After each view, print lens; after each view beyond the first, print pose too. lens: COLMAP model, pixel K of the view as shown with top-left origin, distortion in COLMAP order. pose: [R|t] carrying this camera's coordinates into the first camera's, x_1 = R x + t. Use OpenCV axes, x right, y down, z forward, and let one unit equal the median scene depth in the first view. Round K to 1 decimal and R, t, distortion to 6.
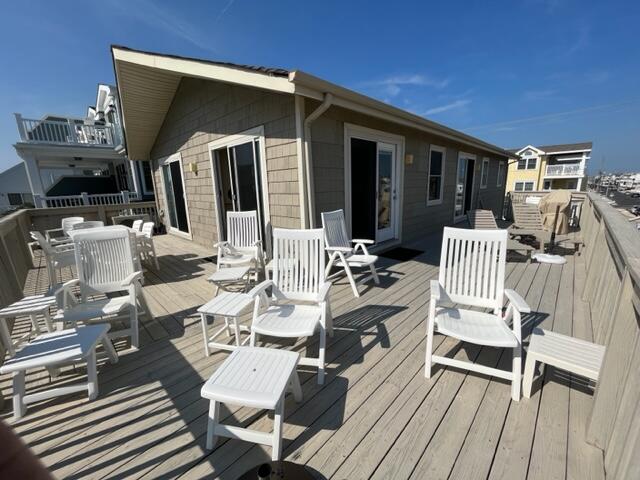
lens RADIAL K [[259.0, 0, 318.8], [0, 259.0, 241.6], [0, 0, 1]] dist [-0.000754, -0.000728]
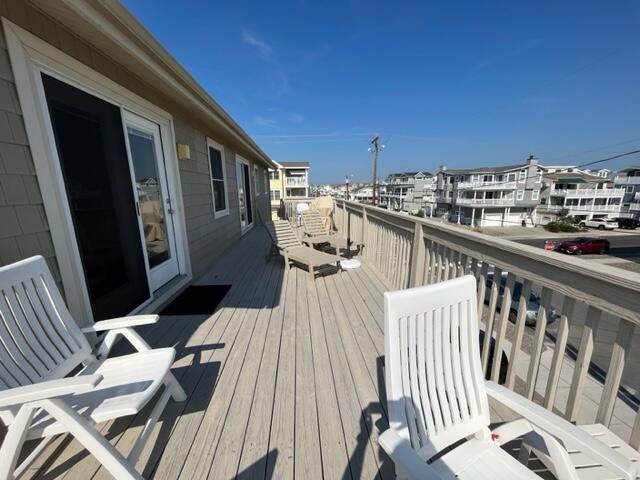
lens RADIAL K [[259.0, 0, 320.0], [0, 259.0, 241.9], [0, 0, 1]] dist [-0.000754, -0.000728]
pose [[0.653402, -0.136552, 0.744593, 0.055780], [0.156386, 0.986728, 0.043724, -0.068830], [-0.740681, 0.087875, 0.666085, 0.330356]]
